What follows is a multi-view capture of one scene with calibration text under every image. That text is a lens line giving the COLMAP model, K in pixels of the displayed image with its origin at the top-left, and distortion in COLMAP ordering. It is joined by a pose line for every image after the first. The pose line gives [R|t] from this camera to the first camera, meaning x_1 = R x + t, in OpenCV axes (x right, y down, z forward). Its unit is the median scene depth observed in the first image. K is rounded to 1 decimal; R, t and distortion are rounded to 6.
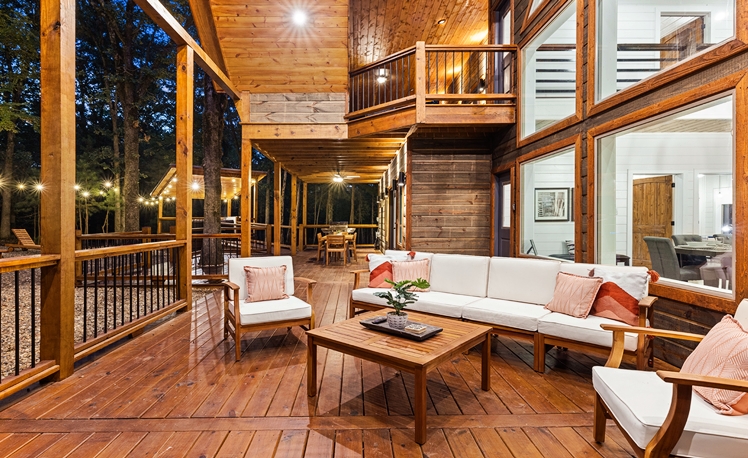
lens RADIAL K [[399.7, 0, 371.4], [0, 399.7, 225.2], [0, 0, 1]] dist [-0.001213, -0.000064]
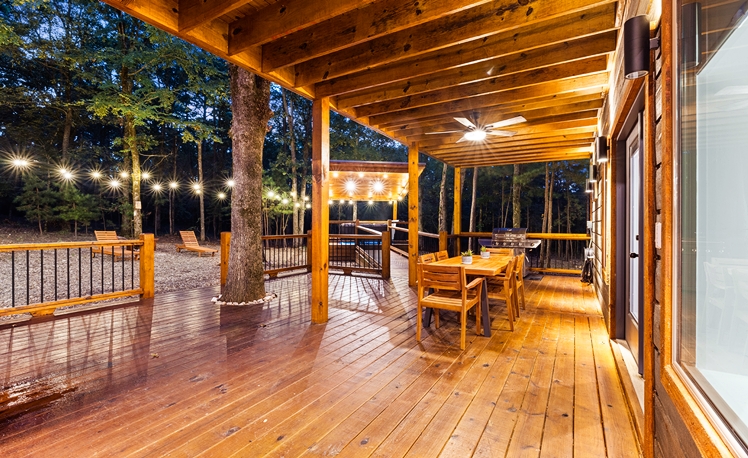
lens RADIAL K [[334.6, 0, 370.4], [0, 334.6, 226.7], [0, 0, 1]] dist [0.001180, 0.000058]
pose [[0.828847, 0.012708, -0.559331, 0.023916], [-0.016168, 0.999869, -0.001242, -0.006637], [0.559242, 0.010072, 0.828944, 0.469559]]
